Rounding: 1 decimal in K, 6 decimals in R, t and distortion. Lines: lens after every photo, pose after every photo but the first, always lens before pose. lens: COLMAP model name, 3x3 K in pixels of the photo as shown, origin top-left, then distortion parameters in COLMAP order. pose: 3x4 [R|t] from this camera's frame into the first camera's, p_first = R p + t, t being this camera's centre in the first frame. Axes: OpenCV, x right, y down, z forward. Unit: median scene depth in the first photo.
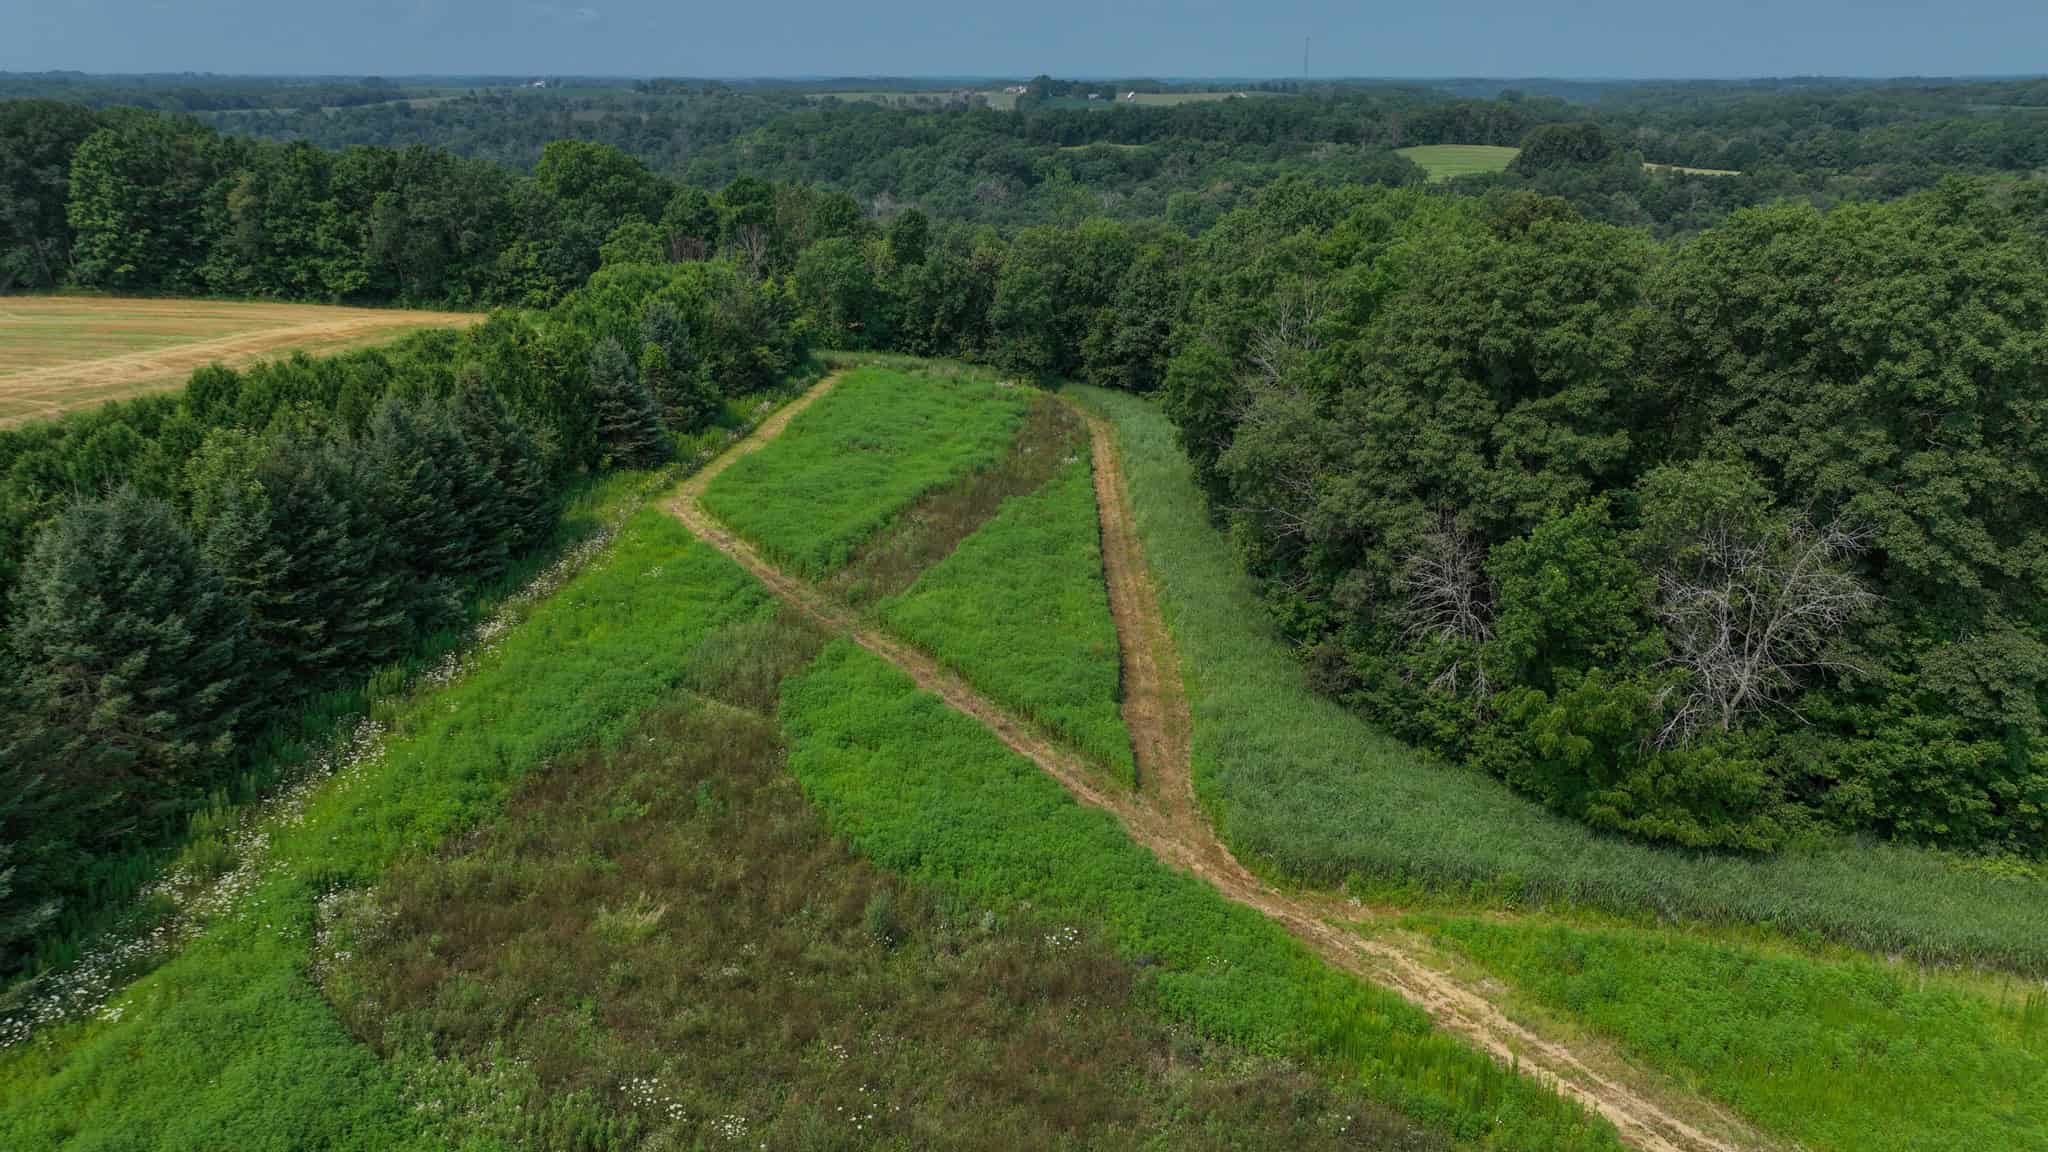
lens RADIAL K [[1423.3, 0, 1023.1], [0, 1423.3, 575.1], [0, 0, 1]] dist [0.009371, 0.005901]
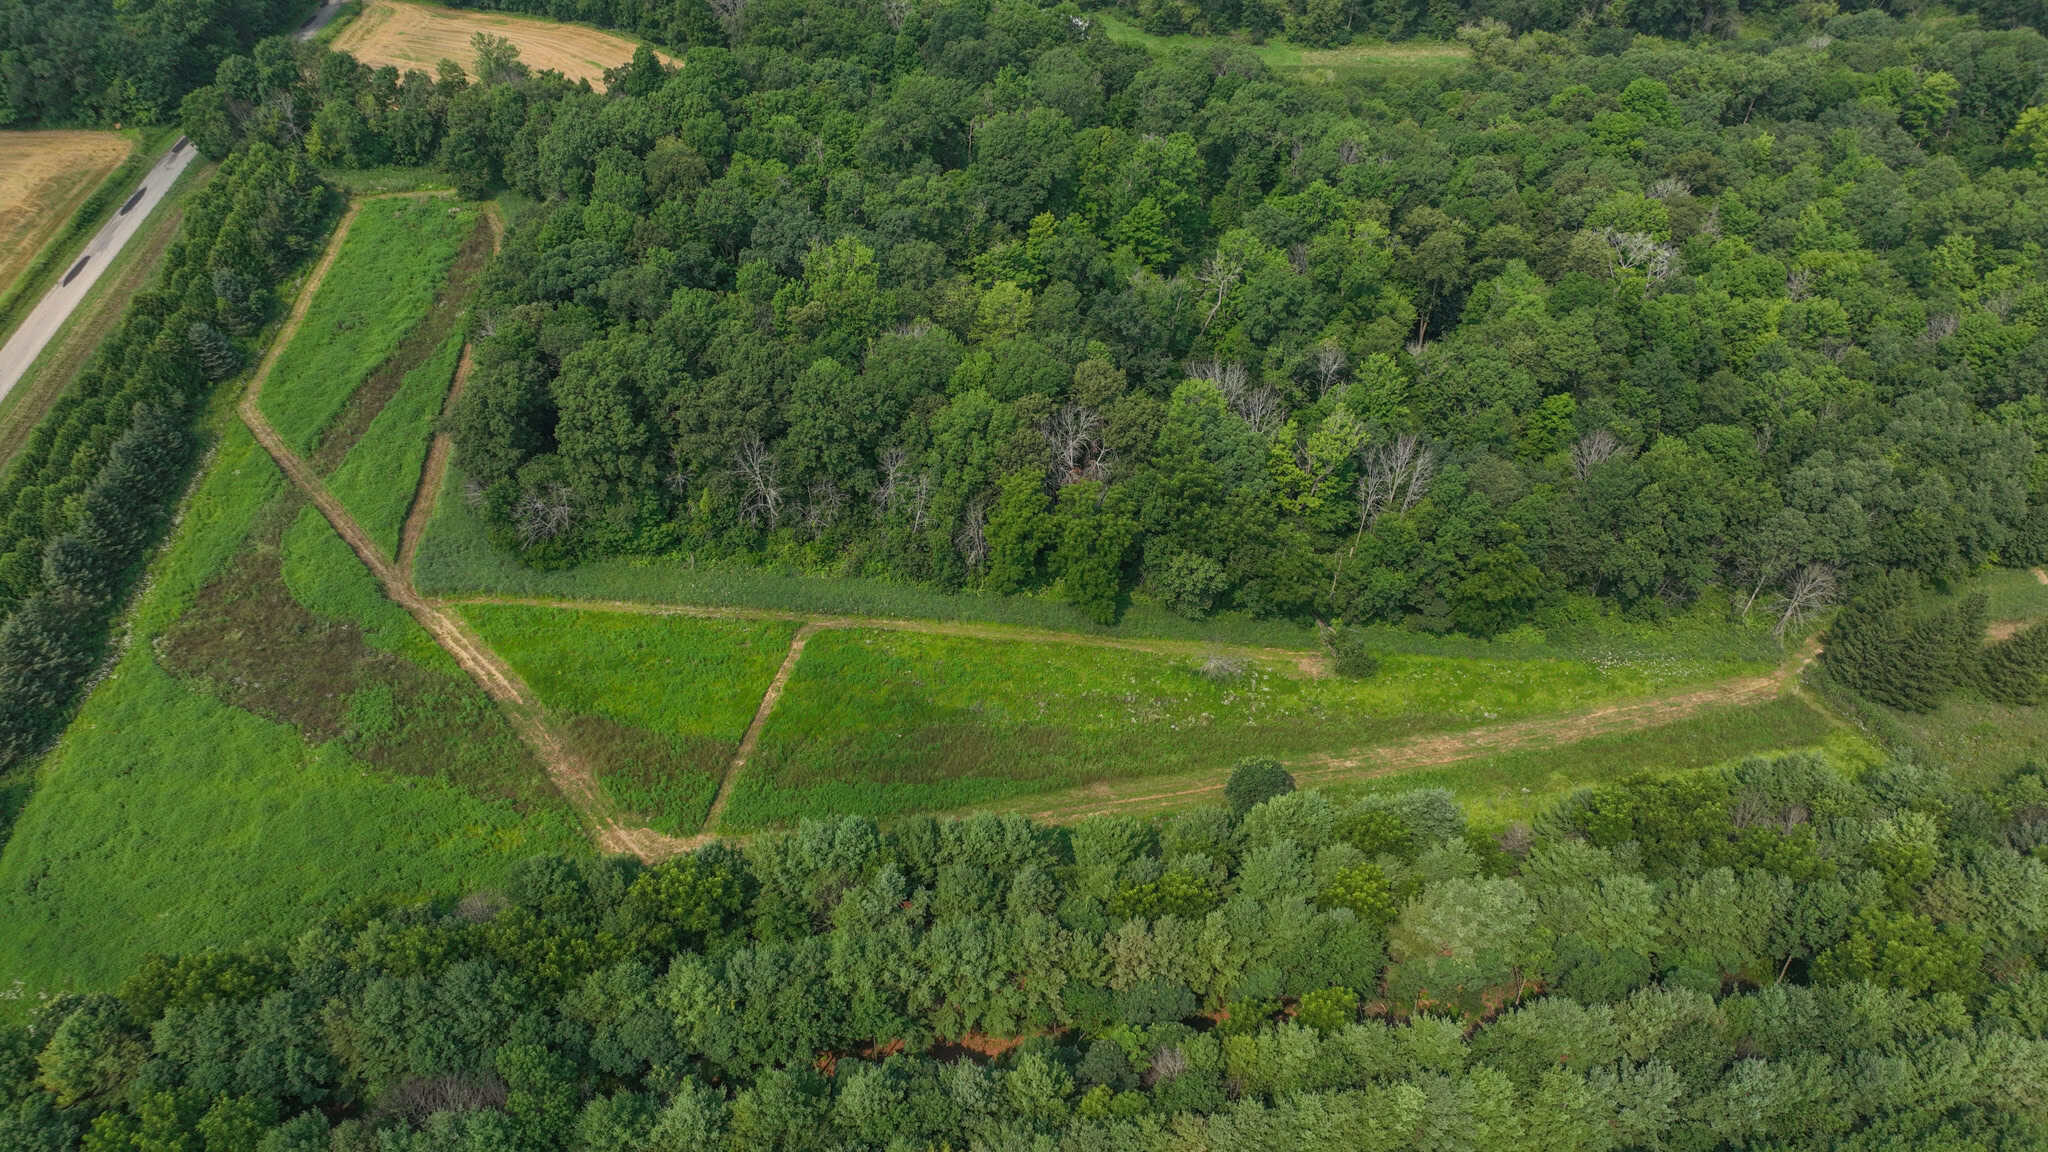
lens RADIAL K [[1423.3, 0, 1028.5], [0, 1423.3, 580.9], [0, 0, 1]] dist [0.009371, 0.005901]
pose [[0.987559, -0.114850, 0.107411, 1.179536], [0.059013, 0.903814, 0.423836, -1.140538], [-0.145758, -0.412224, 0.899347, -2.244040]]
